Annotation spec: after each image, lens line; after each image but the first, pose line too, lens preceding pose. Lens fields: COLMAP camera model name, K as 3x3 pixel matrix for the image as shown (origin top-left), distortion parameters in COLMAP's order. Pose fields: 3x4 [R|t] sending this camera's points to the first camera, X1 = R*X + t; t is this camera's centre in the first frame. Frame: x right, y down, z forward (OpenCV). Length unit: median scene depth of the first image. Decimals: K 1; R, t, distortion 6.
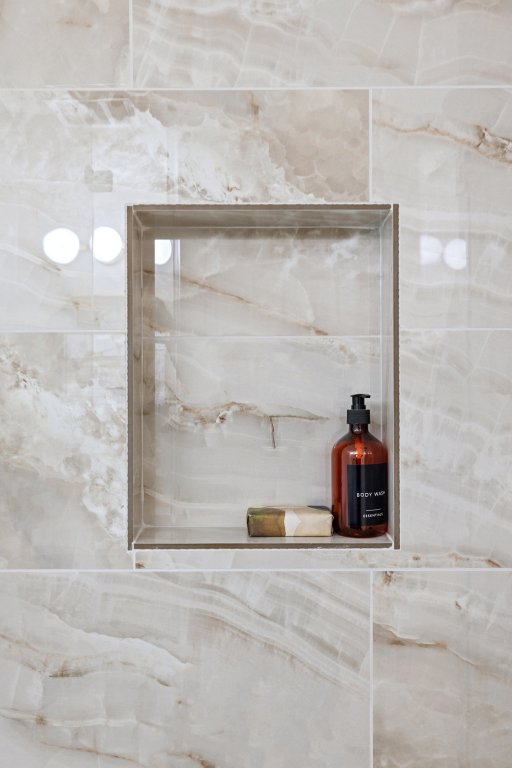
lens RADIAL K [[742.8, 0, 257.9], [0, 742.8, 388.4], [0, 0, 1]] dist [0.004819, 0.000000]
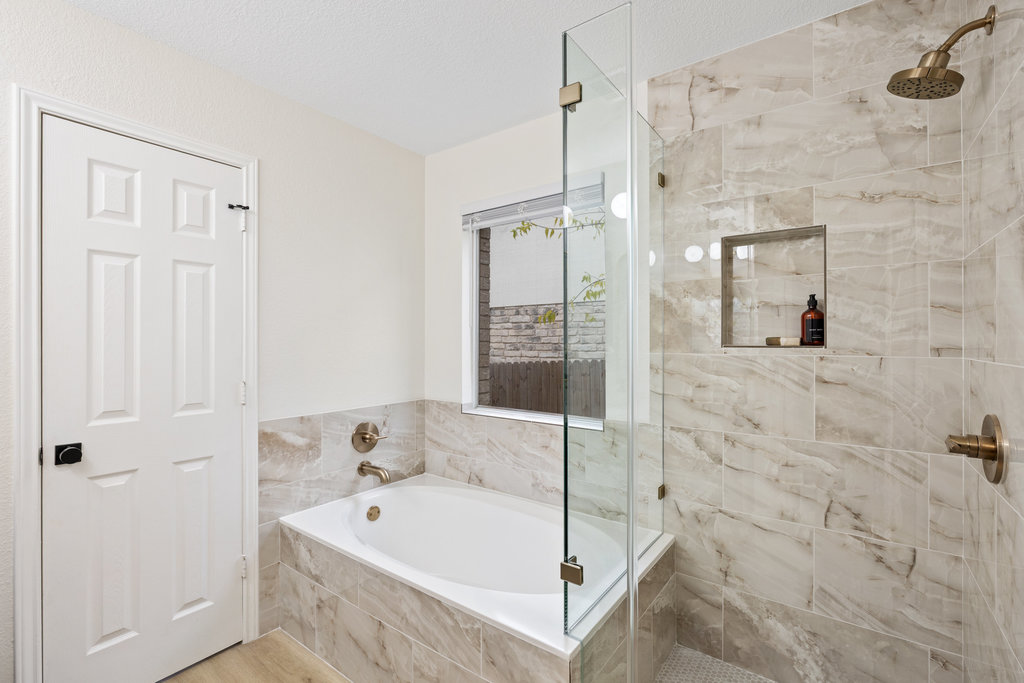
lens RADIAL K [[457.6, 0, 509.4], [0, 457.6, 340.5], [0, 0, 1]] dist [-0.008665, 0.000911]
pose [[0.808172, 0.002265, -0.588942, 0.234619], [-0.009729, 0.999908, -0.009504, 0.213702], [0.588866, 0.013411, 0.808119, -1.069490]]
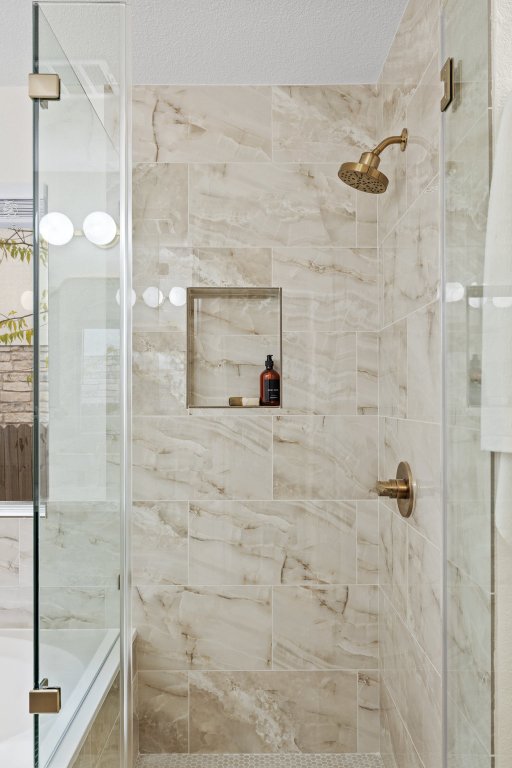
lens RADIAL K [[577.4, 0, 260.2], [0, 577.4, 397.0], [0, 0, 1]] dist [-0.003912, -0.002326]
pose [[0.999772, 0.002271, 0.021247, 0.058692], [-0.001938, 0.999875, -0.015679, 0.207000], [-0.021279, 0.015634, 0.999651, -1.204778]]
